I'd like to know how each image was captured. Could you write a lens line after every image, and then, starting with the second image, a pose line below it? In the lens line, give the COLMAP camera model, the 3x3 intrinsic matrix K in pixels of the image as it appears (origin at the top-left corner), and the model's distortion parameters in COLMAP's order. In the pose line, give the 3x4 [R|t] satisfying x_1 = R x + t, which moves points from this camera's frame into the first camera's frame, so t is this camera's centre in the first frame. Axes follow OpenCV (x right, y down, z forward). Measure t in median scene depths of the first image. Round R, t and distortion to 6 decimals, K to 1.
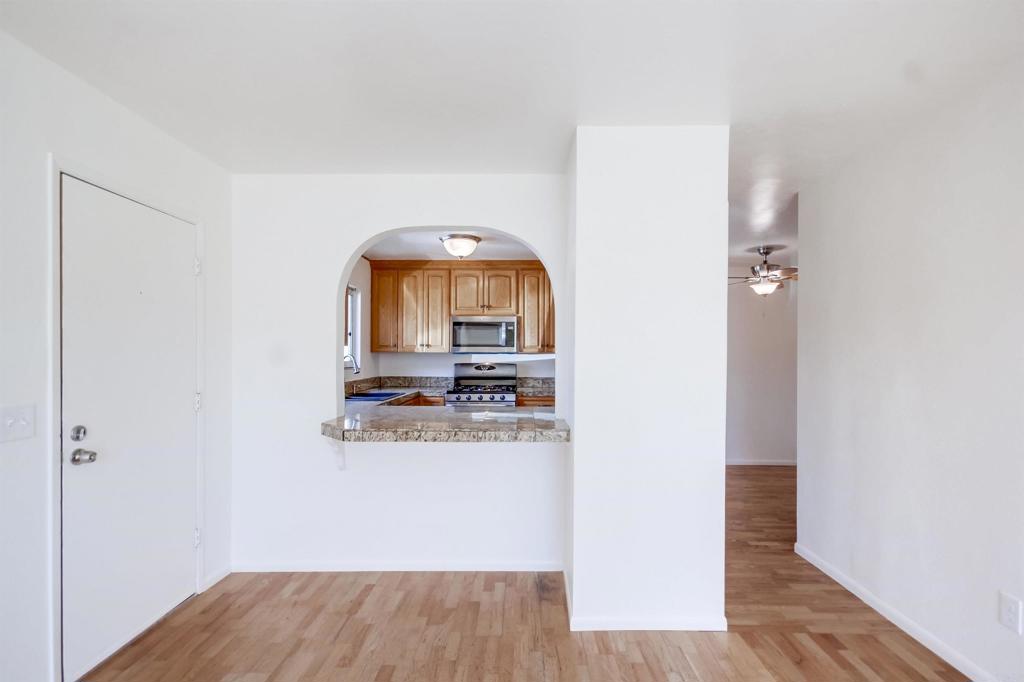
lens RADIAL K [[487.9, 0, 514.4], [0, 487.9, 355.5], [0, 0, 1]] dist [0.019155, -0.000267]
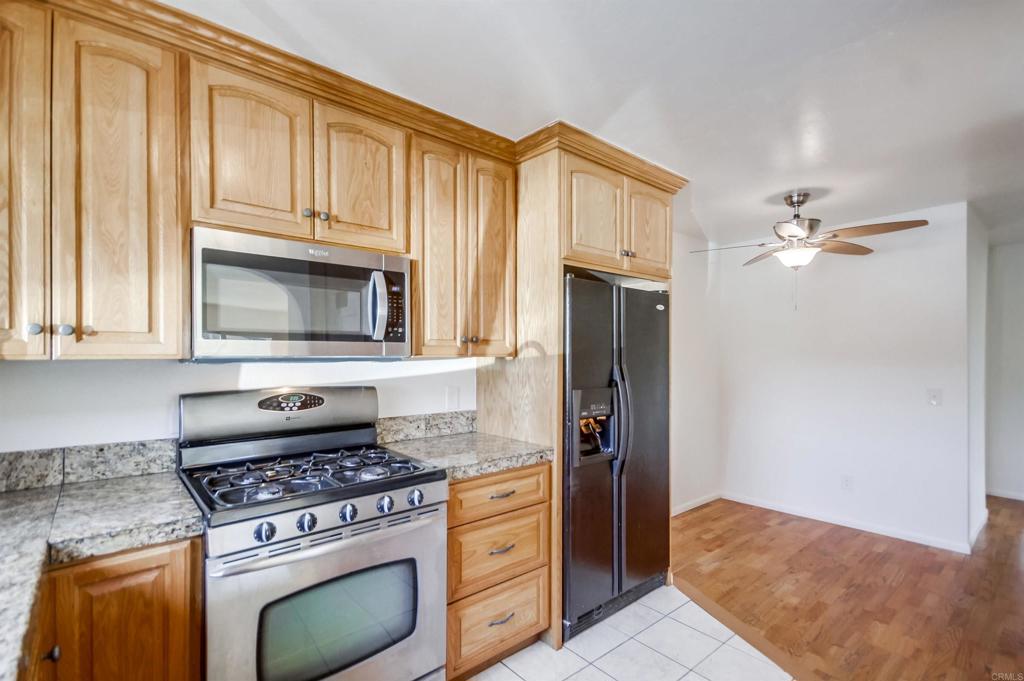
lens RADIAL K [[487.9, 0, 514.4], [0, 487.9, 355.0], [0, 0, 1]] dist [0.019155, -0.000267]
pose [[0.747029, -0.004226, 0.664778, -0.179082], [0.004820, 0.999988, 0.000941, -0.007794], [-0.664774, 0.002501, 0.747040, 0.672378]]
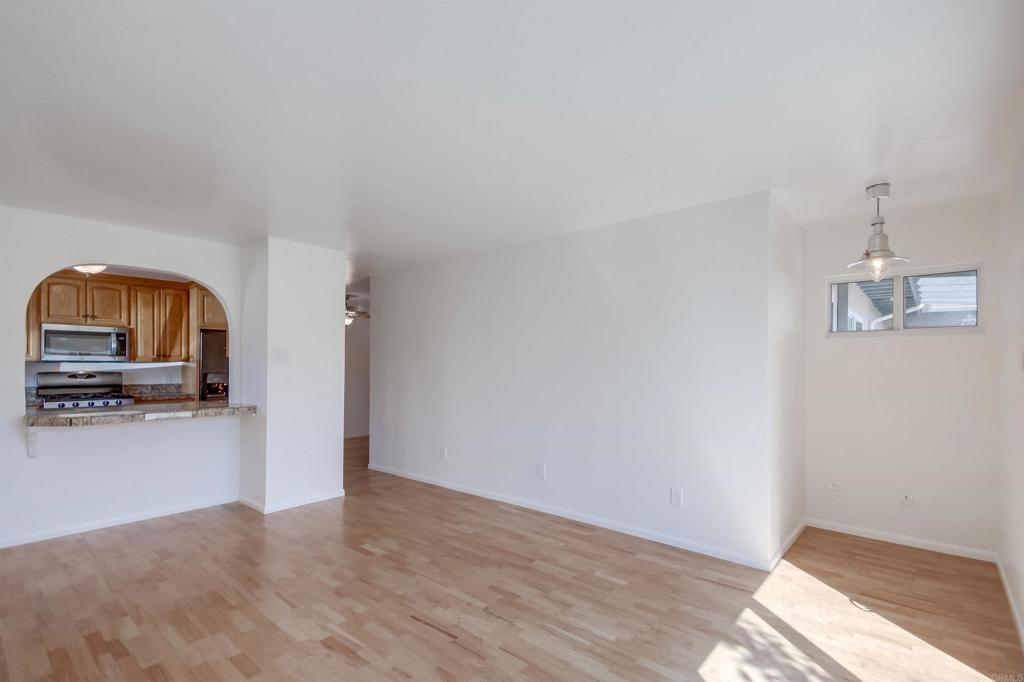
lens RADIAL K [[481.2, 0, 534.6], [0, 481.2, 367.2], [0, 0, 1]] dist [0.034545, -0.014843]
pose [[0.622683, -0.003036, 0.782468, -0.283560], [0.002398, 0.999995, 0.001972, 0.006870], [-0.782470, 0.000649, 0.622688, -0.380311]]
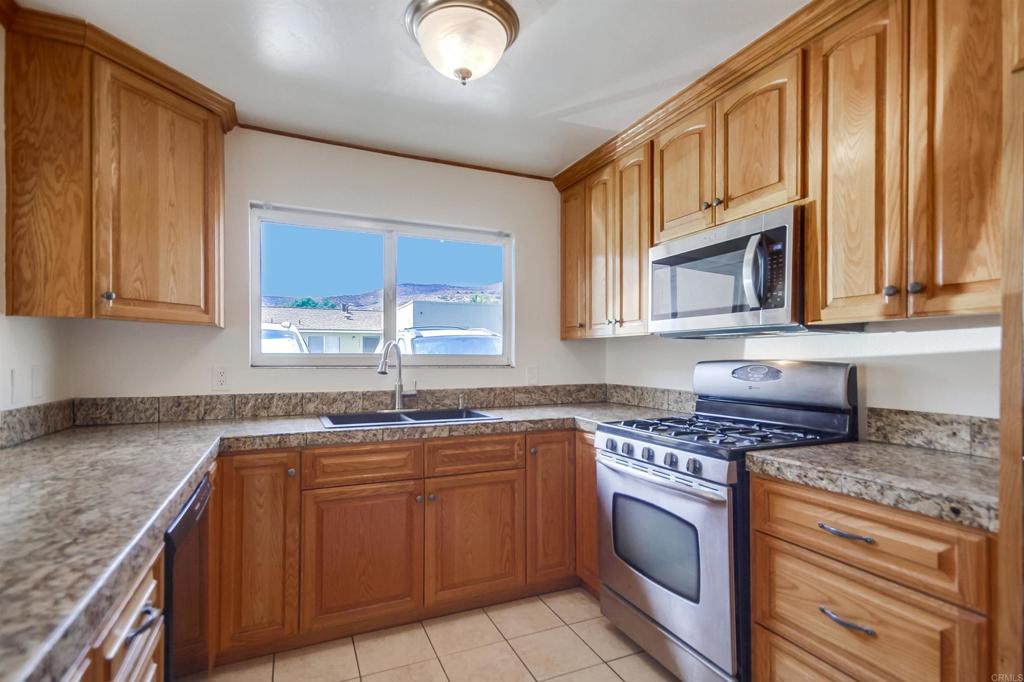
lens RADIAL K [[487.9, 0, 514.4], [0, 487.9, 355.5], [0, 0, 1]] dist [0.019155, -0.000267]
pose [[0.424558, -0.004993, -0.905387, 0.205210], [-0.005431, 0.999953, -0.008061, 0.016377], [0.905384, 0.008340, 0.424511, 0.711983]]
